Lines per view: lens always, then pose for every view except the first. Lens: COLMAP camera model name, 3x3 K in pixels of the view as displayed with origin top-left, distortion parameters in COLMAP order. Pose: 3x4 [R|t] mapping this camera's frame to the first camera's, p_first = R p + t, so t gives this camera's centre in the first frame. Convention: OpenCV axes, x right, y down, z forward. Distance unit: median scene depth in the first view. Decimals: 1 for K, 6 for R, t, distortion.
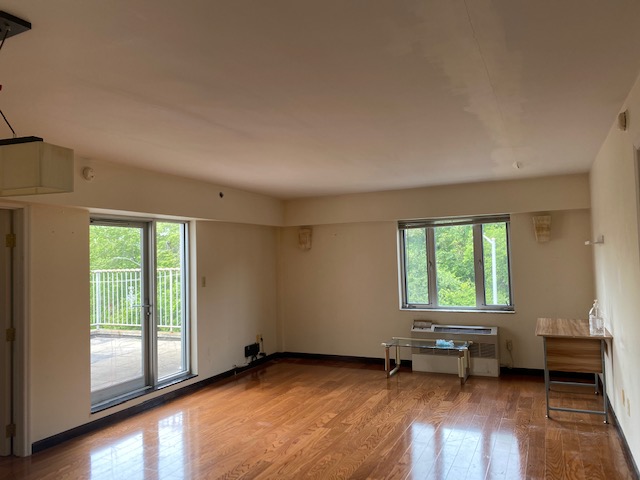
lens RADIAL K [[497.3, 0, 309.3], [0, 497.3, 239.7], [0, 0, 1]] dist [0.059714, -0.069175]
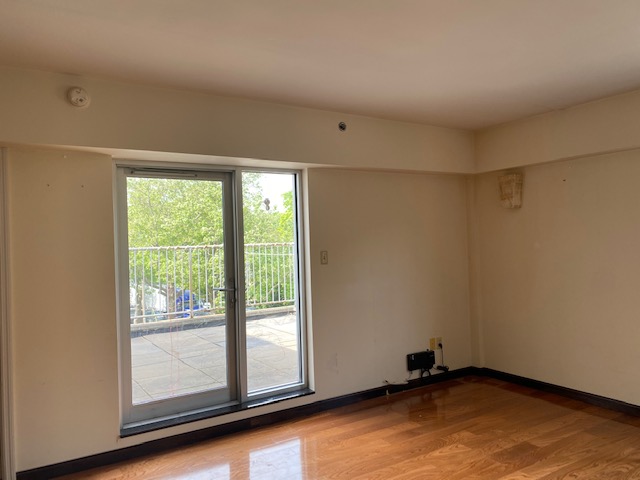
lens RADIAL K [[497.3, 0, 309.3], [0, 497.3, 239.7], [0, 0, 1]] dist [0.059714, -0.069175]
pose [[0.842512, 0.001265, -0.538677, 0.137868], [0.027845, 0.998558, 0.045896, 0.028239], [0.537958, -0.053667, 0.841262, 0.419284]]
